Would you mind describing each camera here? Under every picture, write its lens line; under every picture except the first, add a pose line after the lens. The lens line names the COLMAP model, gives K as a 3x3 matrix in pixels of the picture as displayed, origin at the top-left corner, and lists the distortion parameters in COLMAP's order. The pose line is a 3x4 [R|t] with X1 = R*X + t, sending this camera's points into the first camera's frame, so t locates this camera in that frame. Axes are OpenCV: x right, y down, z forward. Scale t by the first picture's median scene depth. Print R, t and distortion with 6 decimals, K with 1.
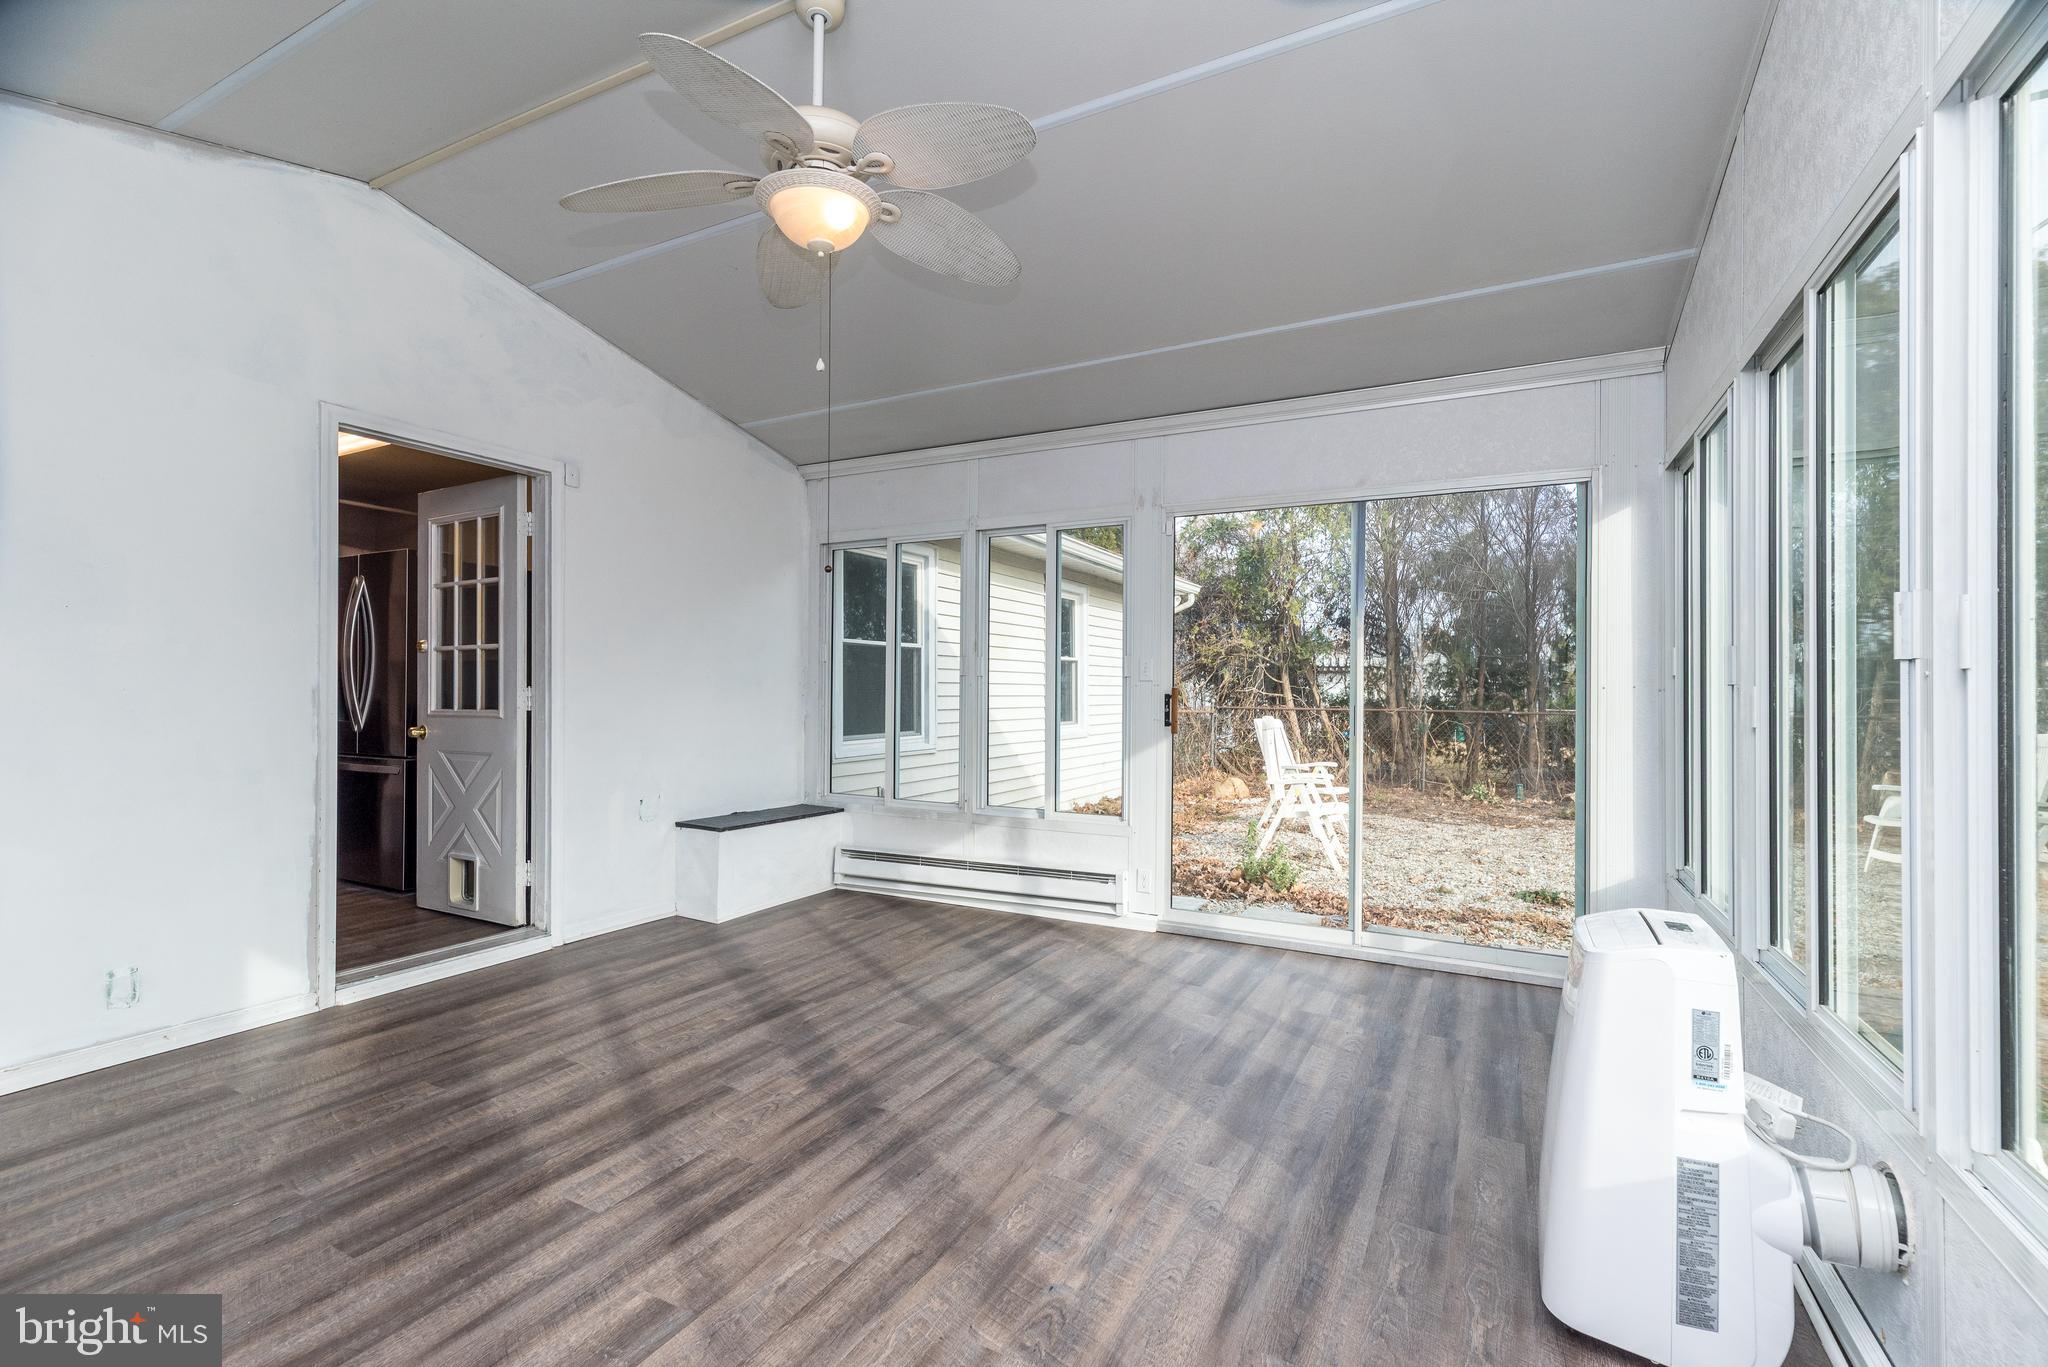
lens RADIAL K [[891.5, 0, 1028.8], [0, 891.5, 686.3], [0, 0, 1]] dist [0.010095, -0.000238]
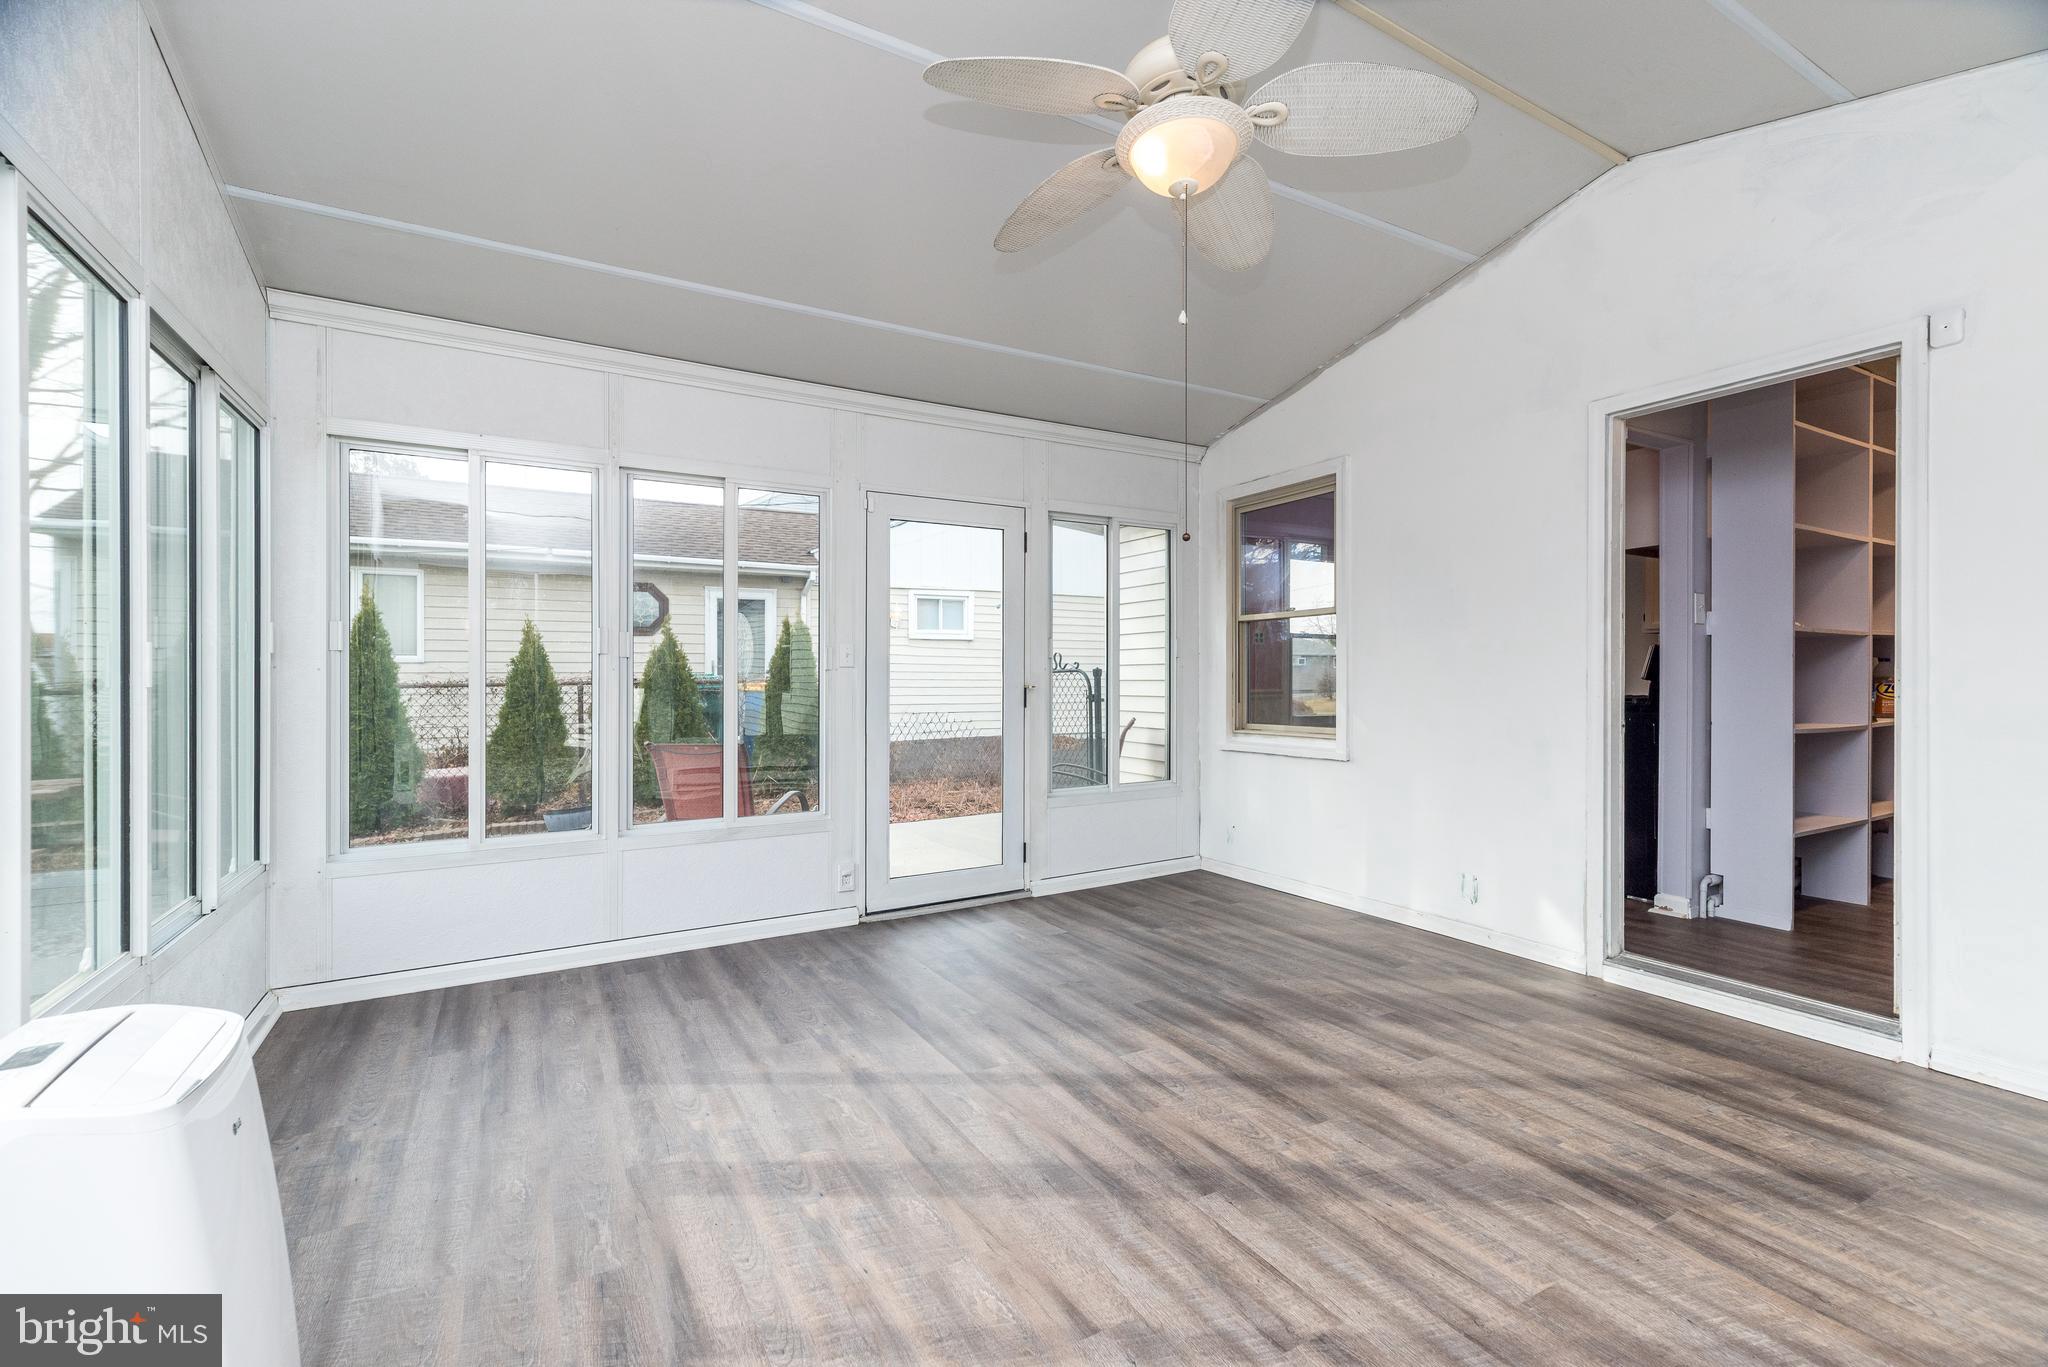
lens RADIAL K [[891.5, 0, 1023.4], [0, 891.5, 680.8], [0, 0, 1]] dist [0.010095, -0.000238]
pose [[-0.537483, -0.001523, -0.843273, 0.591745], [0.007401, 0.999951, -0.006522, 0.017245], [0.843242, -0.009746, -0.537446, 1.277304]]
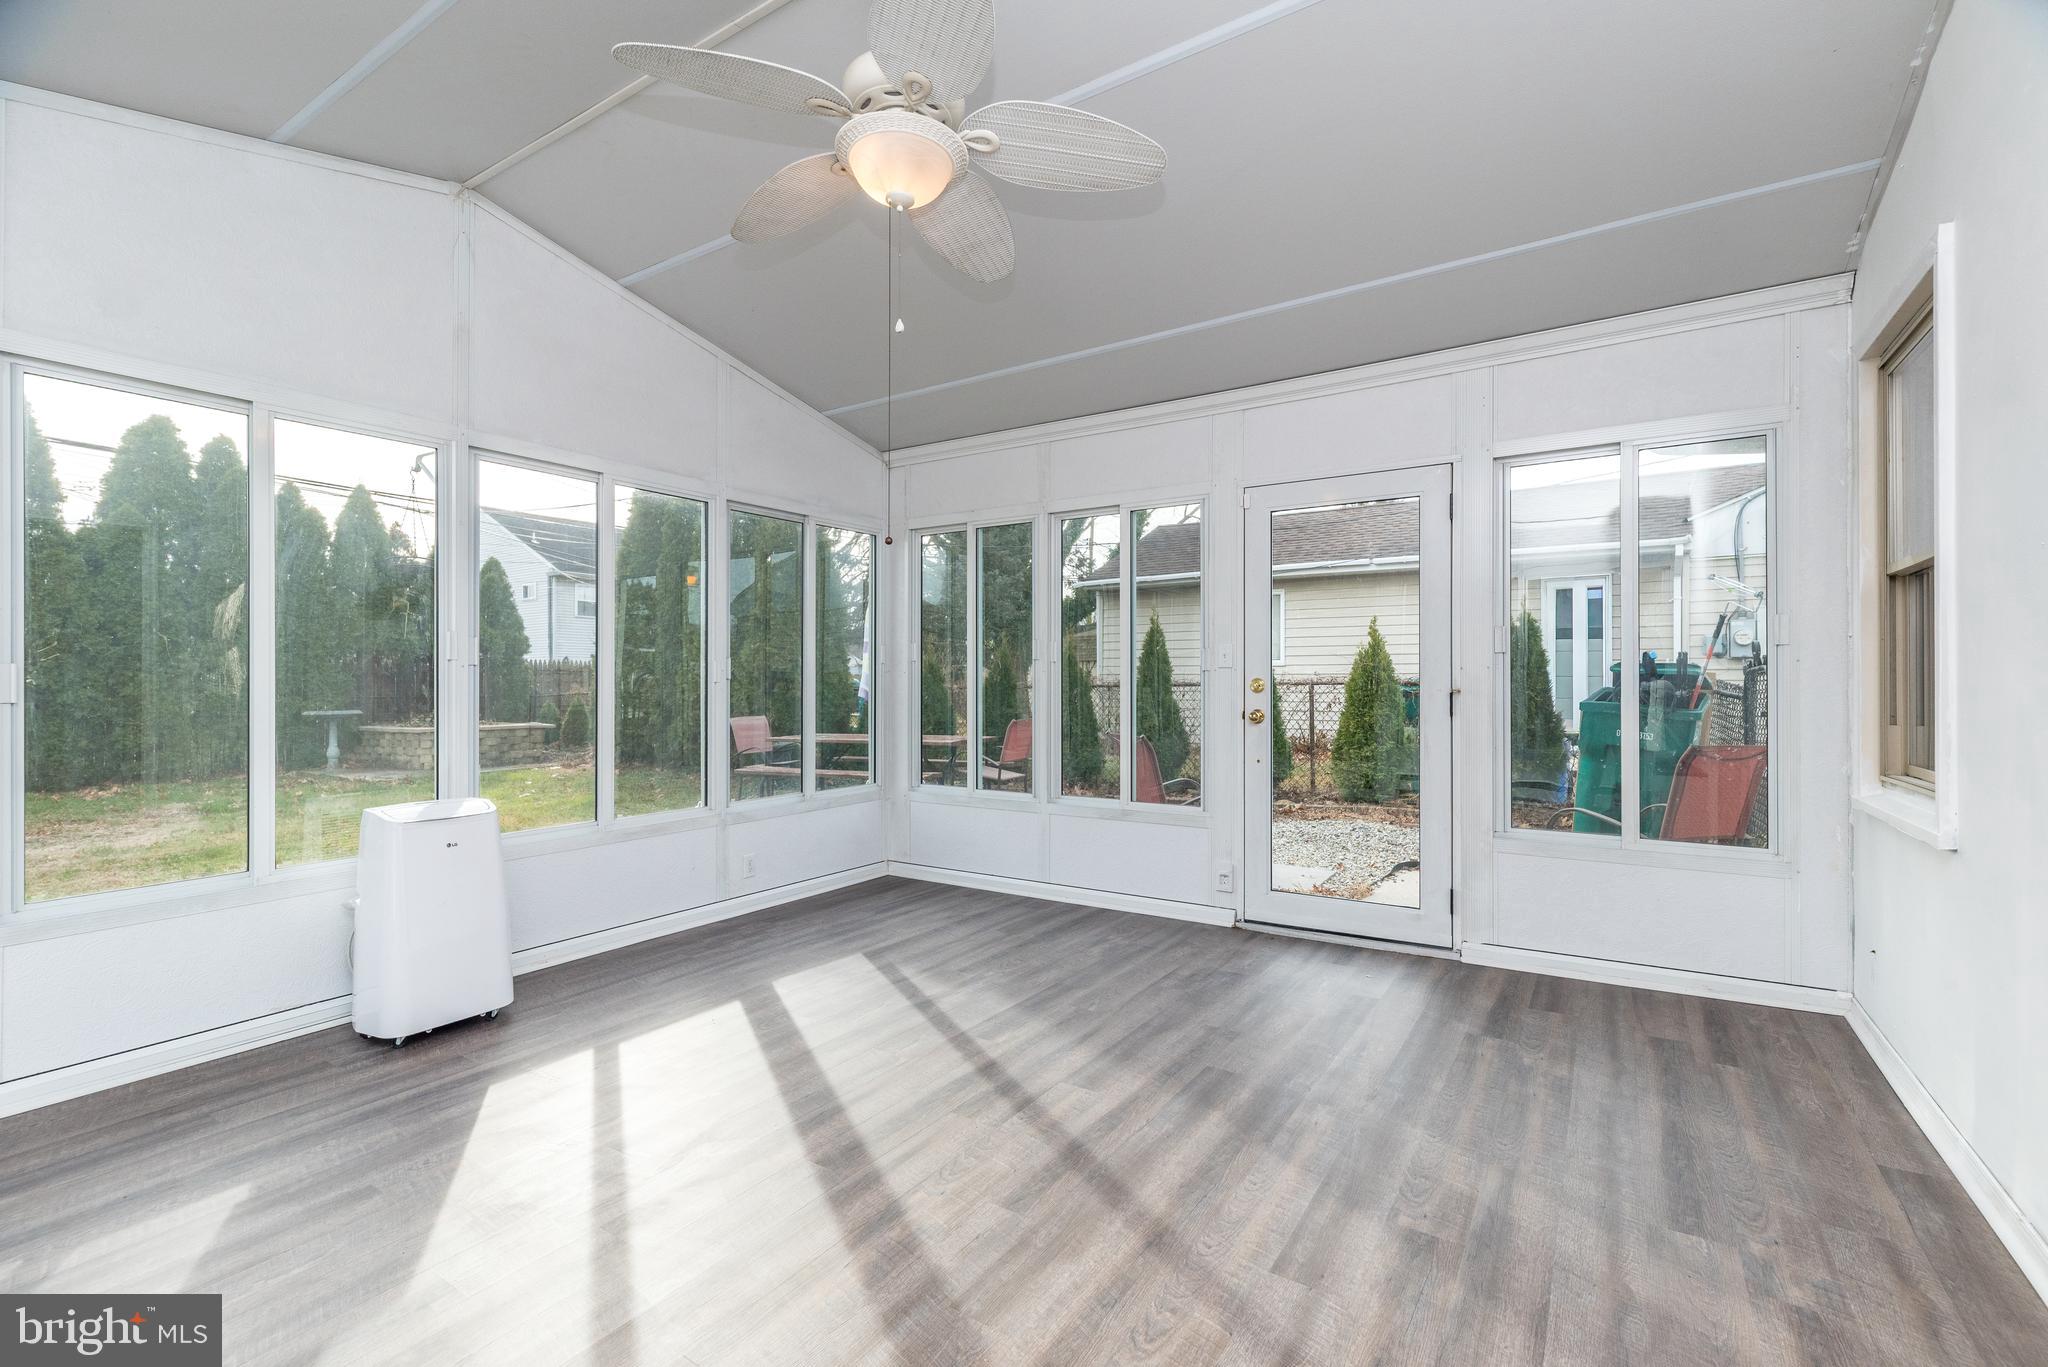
lens RADIAL K [[891.5, 0, 1019.1], [0, 891.5, 671.9], [0, 0, 1]] dist [0.010095, -0.000238]
pose [[-0.995218, -0.006132, 0.097483, -0.426788], [-0.007918, 0.999808, -0.017947, 0.020340], [-0.097354, -0.018633, -0.995075, 1.806276]]
